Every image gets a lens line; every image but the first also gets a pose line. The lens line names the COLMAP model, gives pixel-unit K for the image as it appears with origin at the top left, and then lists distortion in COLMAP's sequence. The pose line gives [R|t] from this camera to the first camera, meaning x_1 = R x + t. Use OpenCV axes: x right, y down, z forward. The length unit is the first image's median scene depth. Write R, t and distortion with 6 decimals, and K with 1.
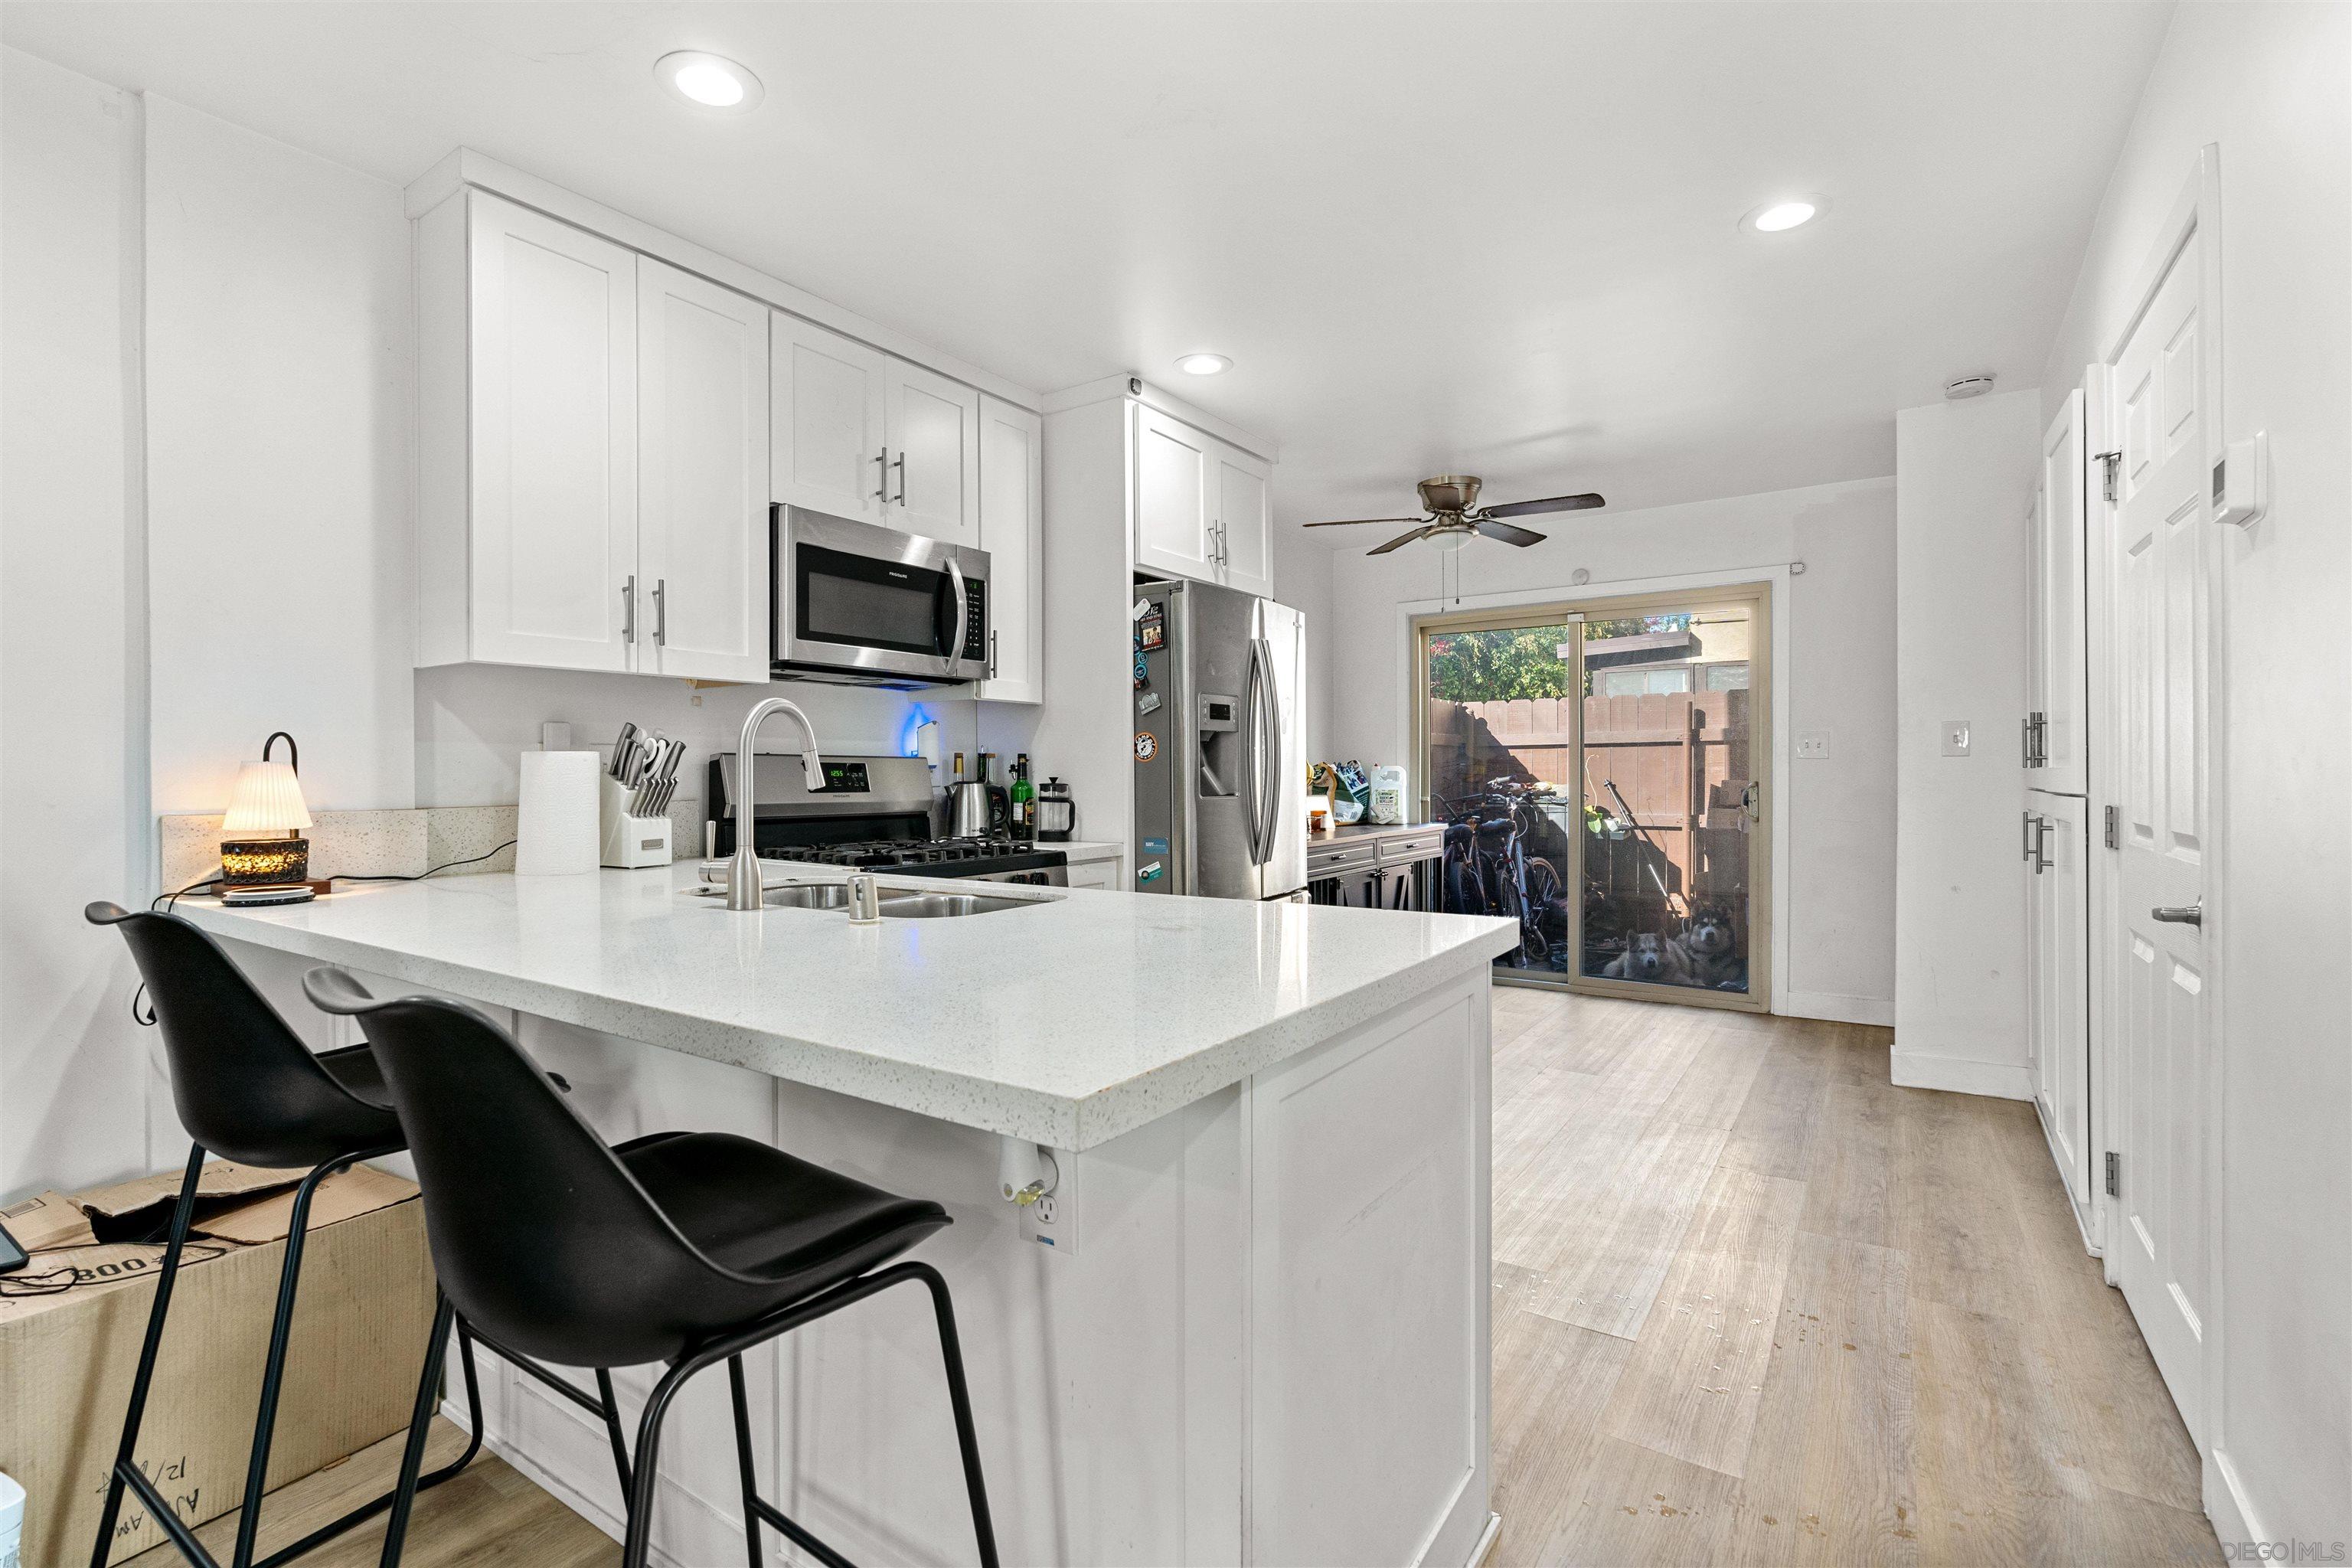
lens RADIAL K [[1065.1, 0, 1162.1], [0, 1065.1, 773.6], [0, 0, 1]] dist [-0.007754, 0.003243]
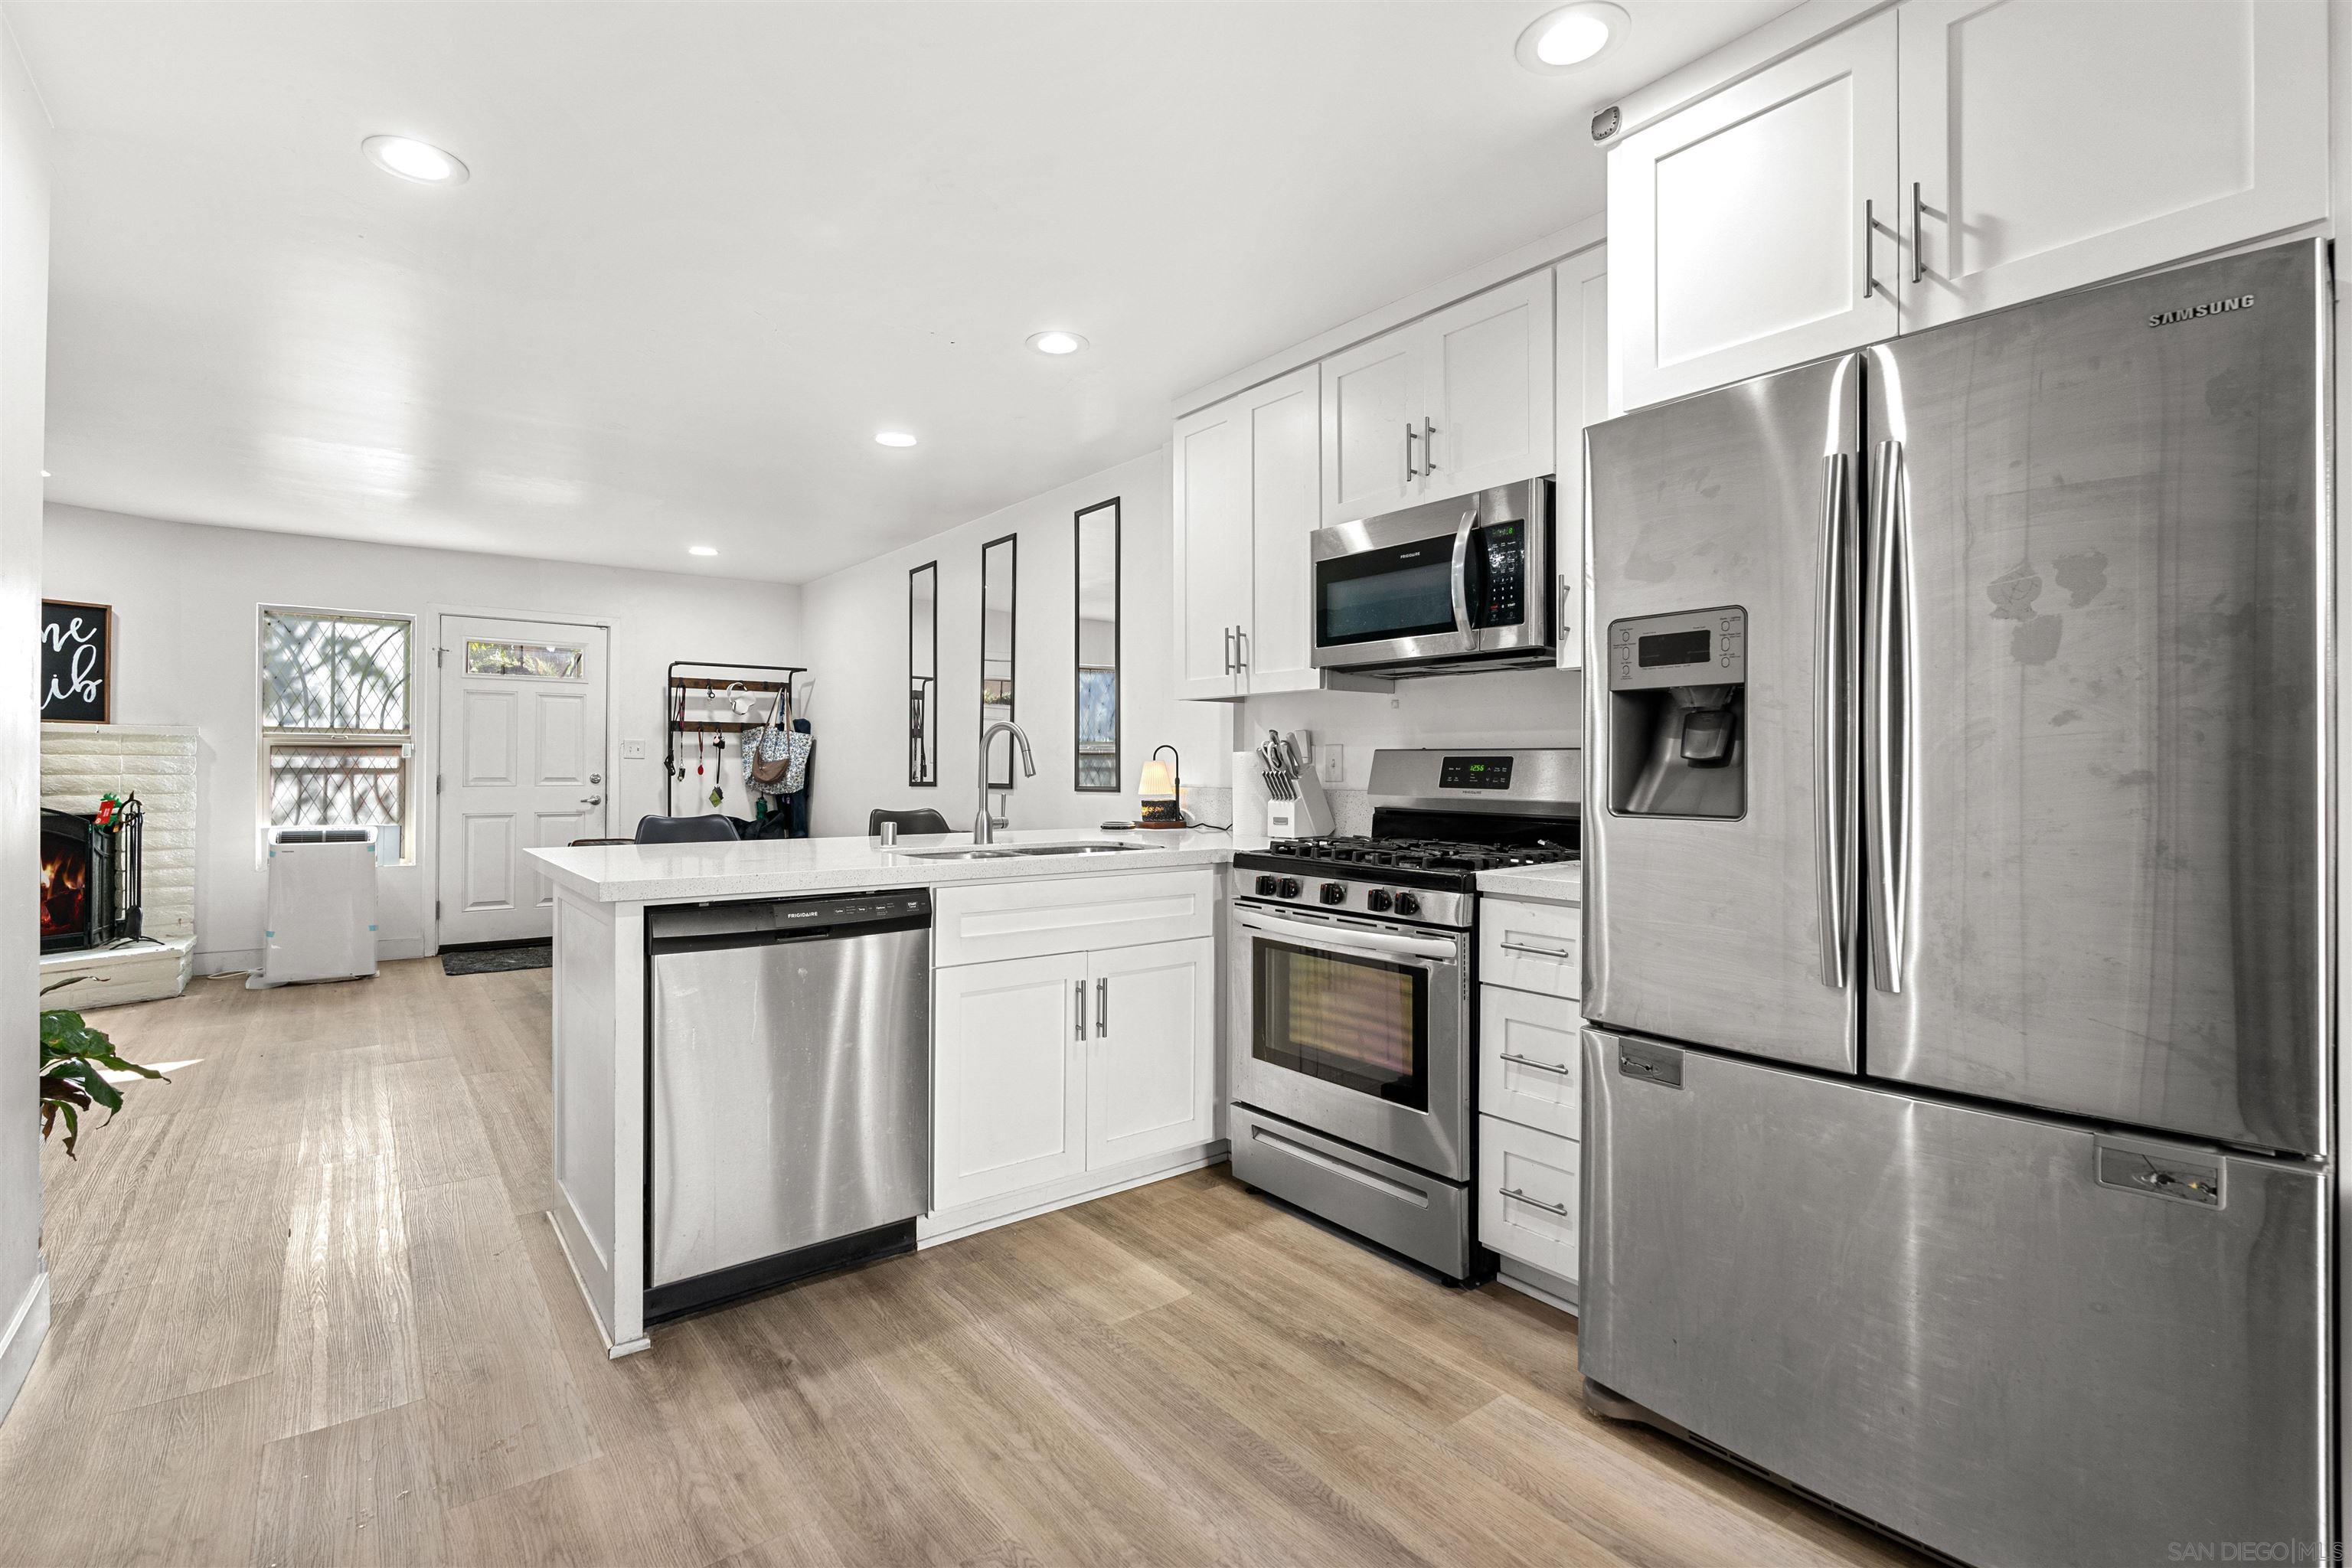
lens RADIAL K [[1065.1, 0, 1144.4], [0, 1065.1, 766.3], [0, 0, 1]] dist [-0.007754, 0.003243]
pose [[-0.314606, 0.000181, -0.949222, 0.595211], [-0.005146, 0.999985, 0.001896, -0.001951], [0.949208, 0.005482, -0.314601, 0.900813]]
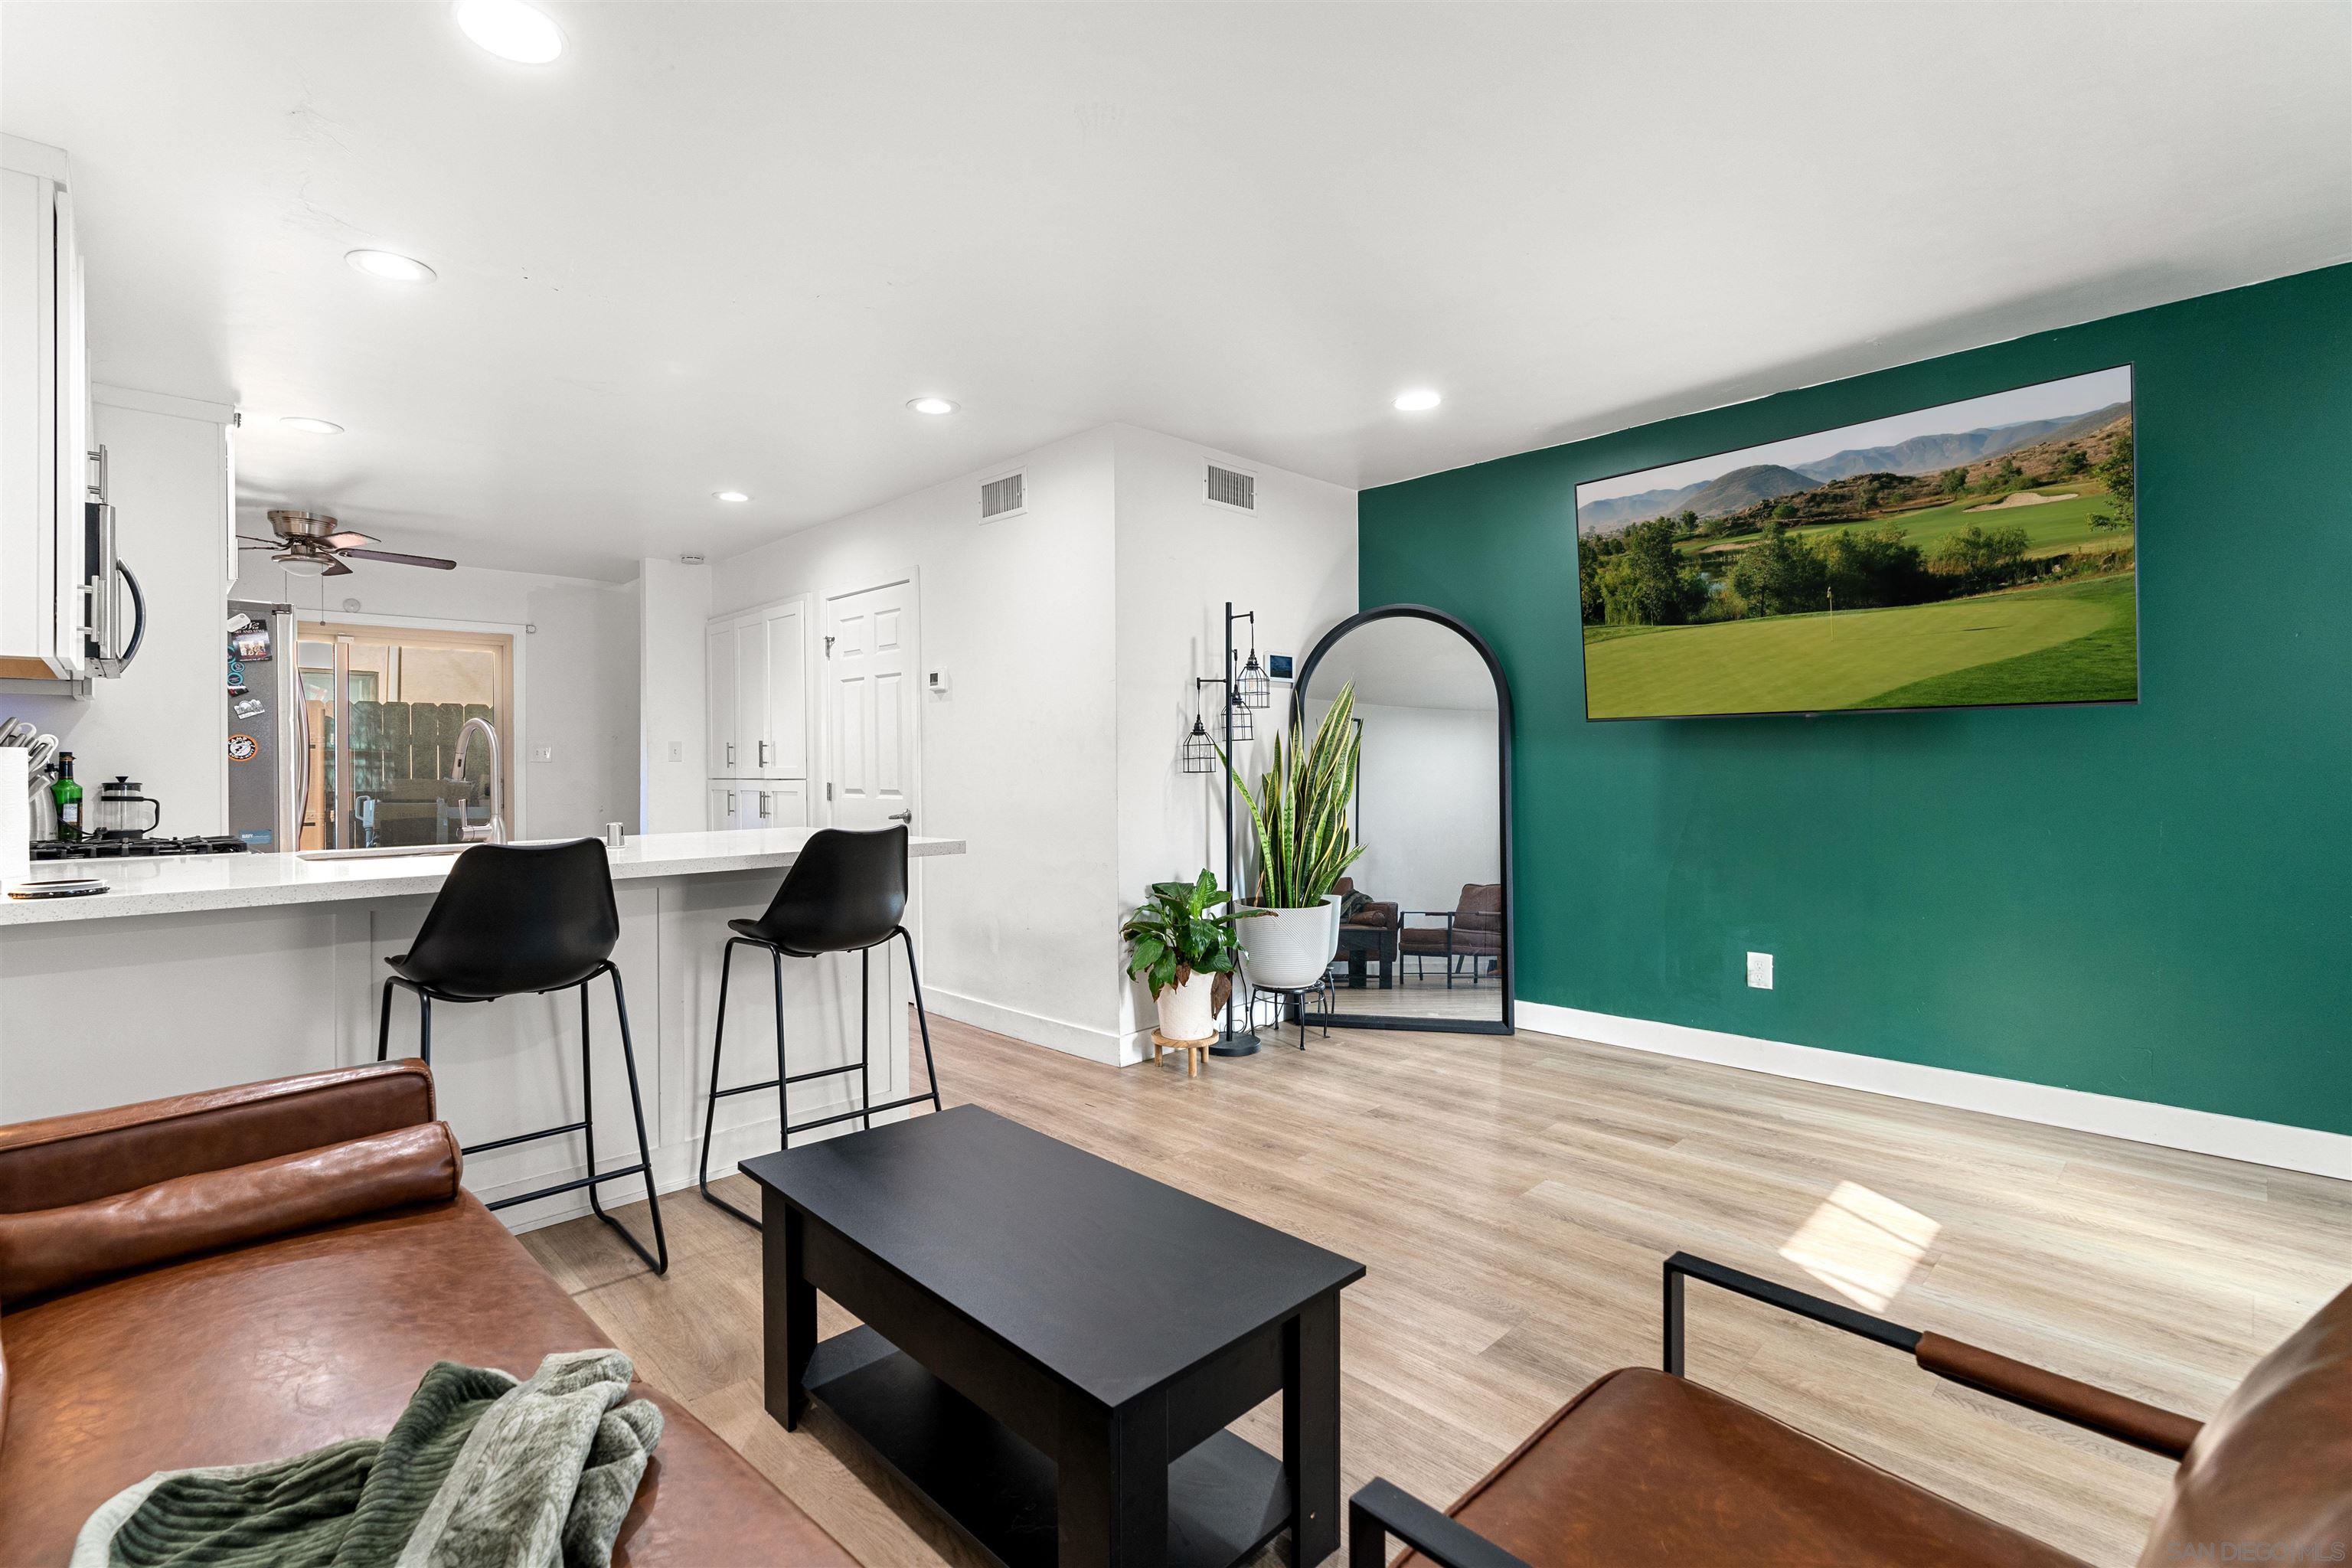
lens RADIAL K [[1065.1, 0, 1147.3], [0, 1065.1, 761.9], [0, 0, 1]] dist [-0.007754, 0.003243]
pose [[0.202761, 0.007008, 0.979203, -0.863780], [0.010309, 0.999904, -0.009290, 0.008420], [-0.979174, 0.011978, 0.202669, -0.130374]]
